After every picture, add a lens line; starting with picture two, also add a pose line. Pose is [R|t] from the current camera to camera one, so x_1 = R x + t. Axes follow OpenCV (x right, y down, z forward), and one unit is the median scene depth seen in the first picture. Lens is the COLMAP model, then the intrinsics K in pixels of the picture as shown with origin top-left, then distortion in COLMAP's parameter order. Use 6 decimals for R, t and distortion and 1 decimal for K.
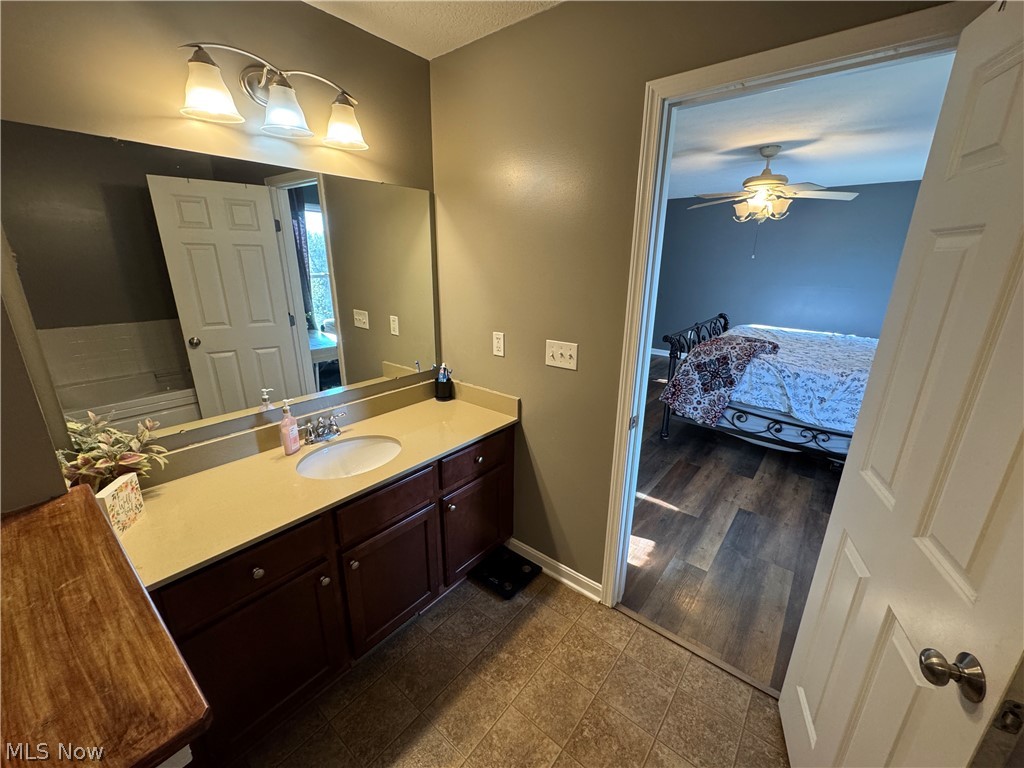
lens RADIAL K [[407.6, 0, 512.1], [0, 407.6, 384.5], [0, 0, 1]] dist [-0.000904, -0.000052]
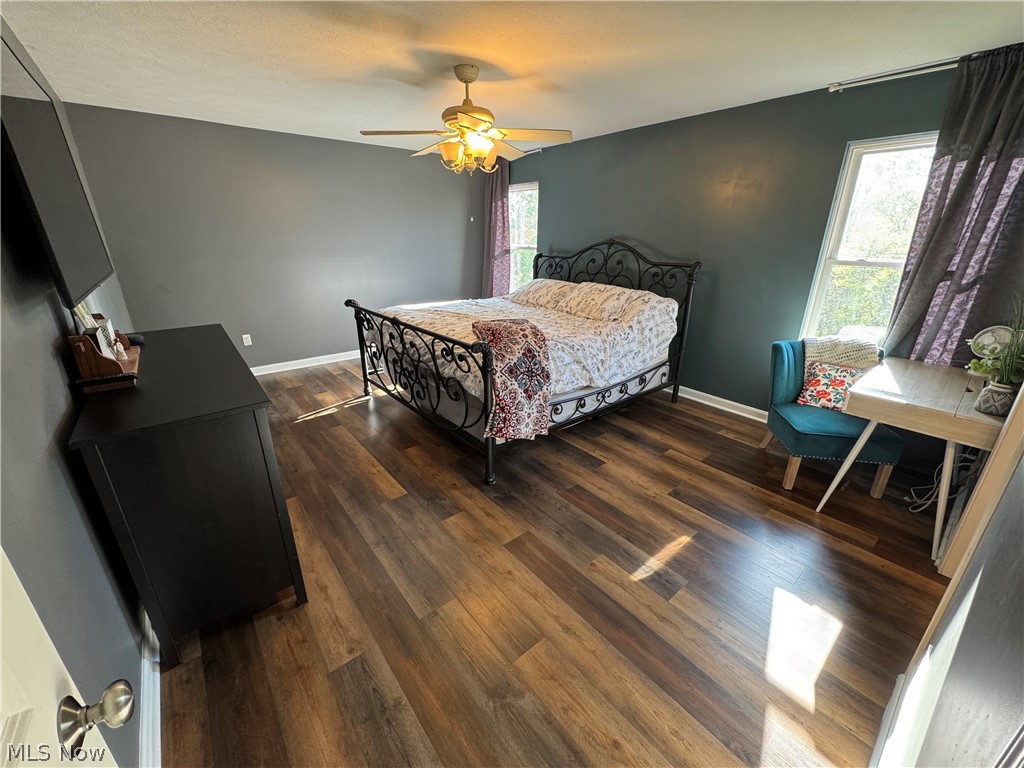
lens RADIAL K [[407.6, 0, 511.2], [0, 407.6, 385.0], [0, 0, 1]] dist [-0.000904, -0.000052]
pose [[0.194743, -0.343560, 0.918717, -0.240780], [0.284488, 0.916172, 0.282305, -0.247307], [-0.938692, 0.206387, 0.276157, 0.871060]]
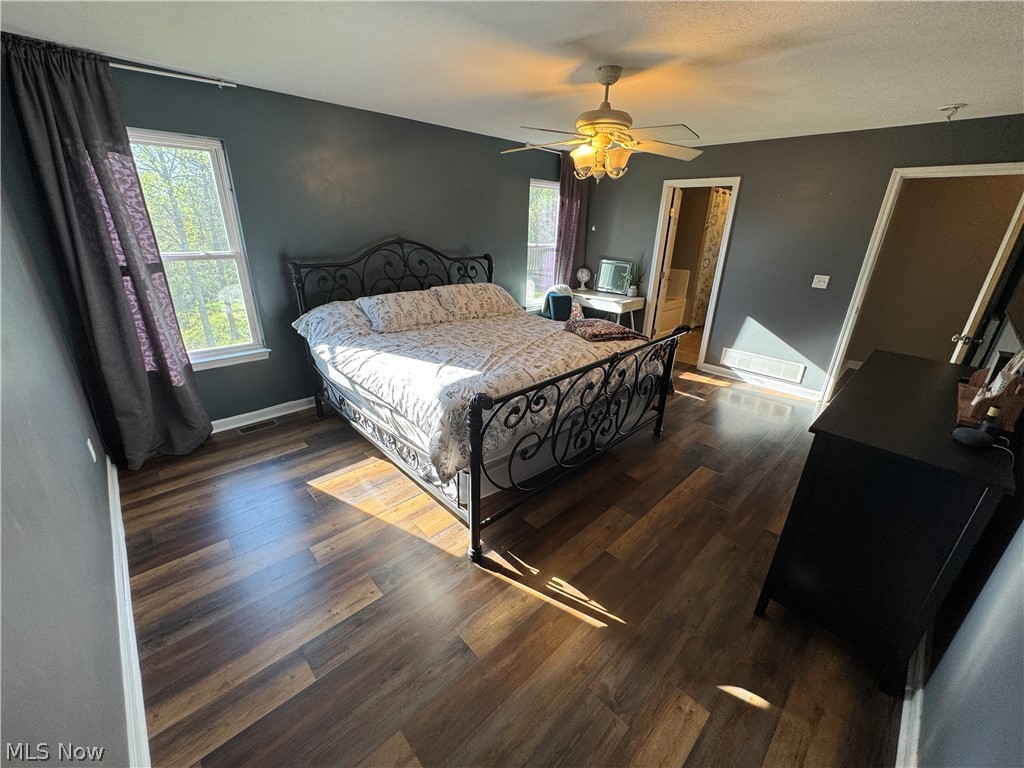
lens RADIAL K [[407.6, 0, 511.2], [0, 407.6, 382.3], [0, 0, 1]] dist [-0.000904, -0.000052]
pose [[-0.992676, -0.070459, 0.098127, 0.739029], [0.006016, 0.782447, 0.622689, -0.628355], [-0.120653, 0.618719, -0.776292, 1.992965]]
